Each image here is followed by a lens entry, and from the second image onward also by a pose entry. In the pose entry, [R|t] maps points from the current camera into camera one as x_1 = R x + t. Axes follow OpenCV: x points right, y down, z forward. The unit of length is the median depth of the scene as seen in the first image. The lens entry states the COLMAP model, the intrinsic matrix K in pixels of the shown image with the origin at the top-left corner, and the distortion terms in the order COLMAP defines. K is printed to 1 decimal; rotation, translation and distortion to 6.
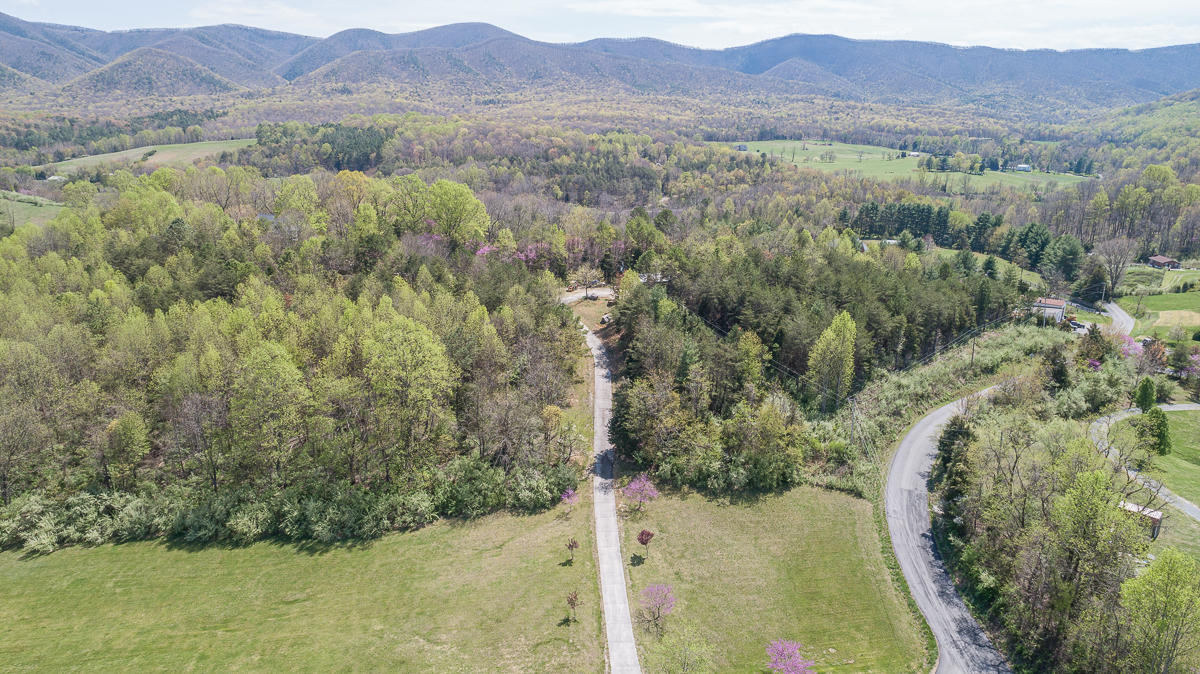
lens RADIAL K [[809.8, 0, 601.4], [0, 809.8, 335.6], [0, 0, 1]] dist [-0.000731, 0.006890]
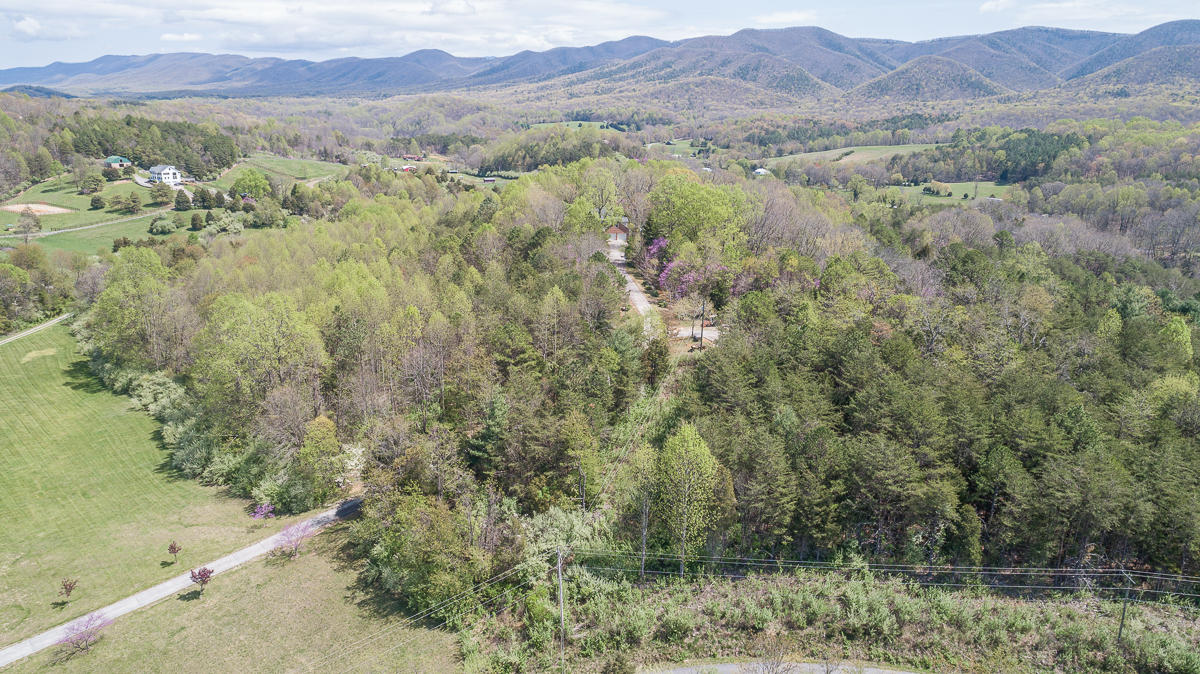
lens RADIAL K [[809.8, 0, 597.2], [0, 809.8, 336.7], [0, 0, 1]] dist [-0.000731, 0.006890]
pose [[0.622019, 0.213628, -0.753296, 0.551661], [-0.217772, 0.971303, 0.095631, -0.106655], [0.752109, 0.104563, 0.650691, 0.431905]]
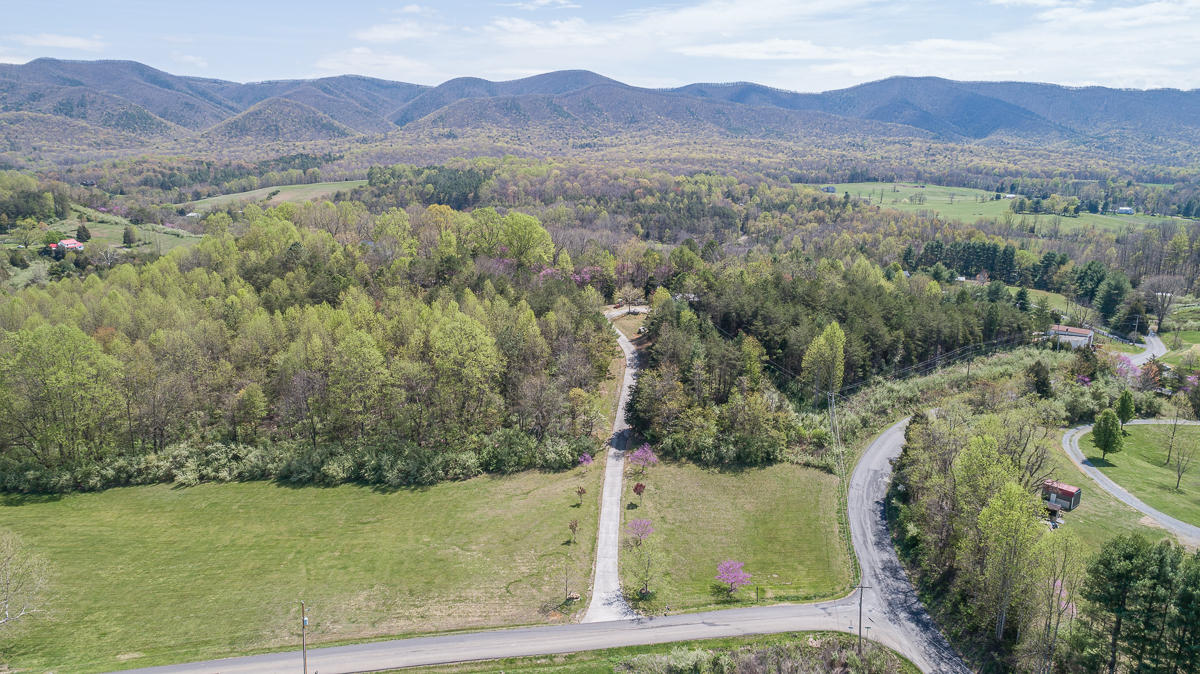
lens RADIAL K [[809.8, 0, 599.5], [0, 809.8, 338.1], [0, 0, 1]] dist [-0.000731, 0.006890]
pose [[0.992767, 0.024244, -0.117584, 0.080098], [-0.029771, 0.998522, -0.045472, 0.045062], [0.116308, 0.048643, 0.992021, -0.154256]]
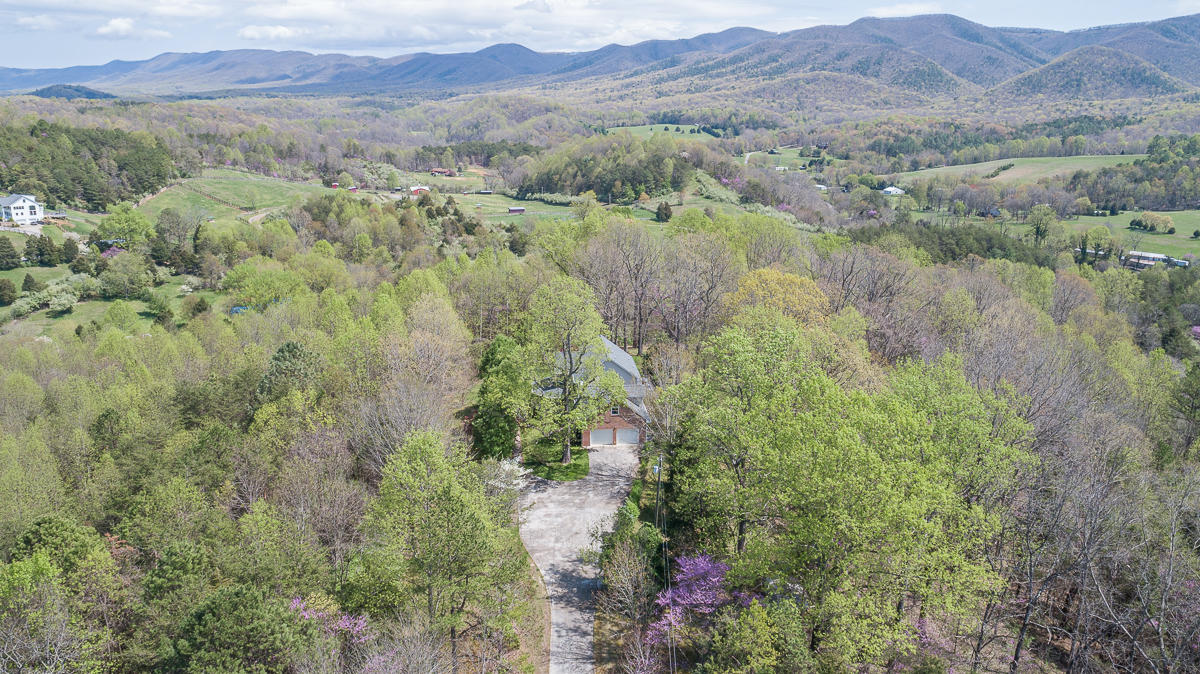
lens RADIAL K [[907.1, 0, 629.1], [0, 907.1, 322.4], [0, 0, 1]] dist [-0.000376, 0.006144]
pose [[0.565244, 0.190113, -0.802718, 0.000187], [-0.228592, 0.971073, 0.069019, -0.264291], [0.792619, 0.144482, 0.592351, 0.952015]]
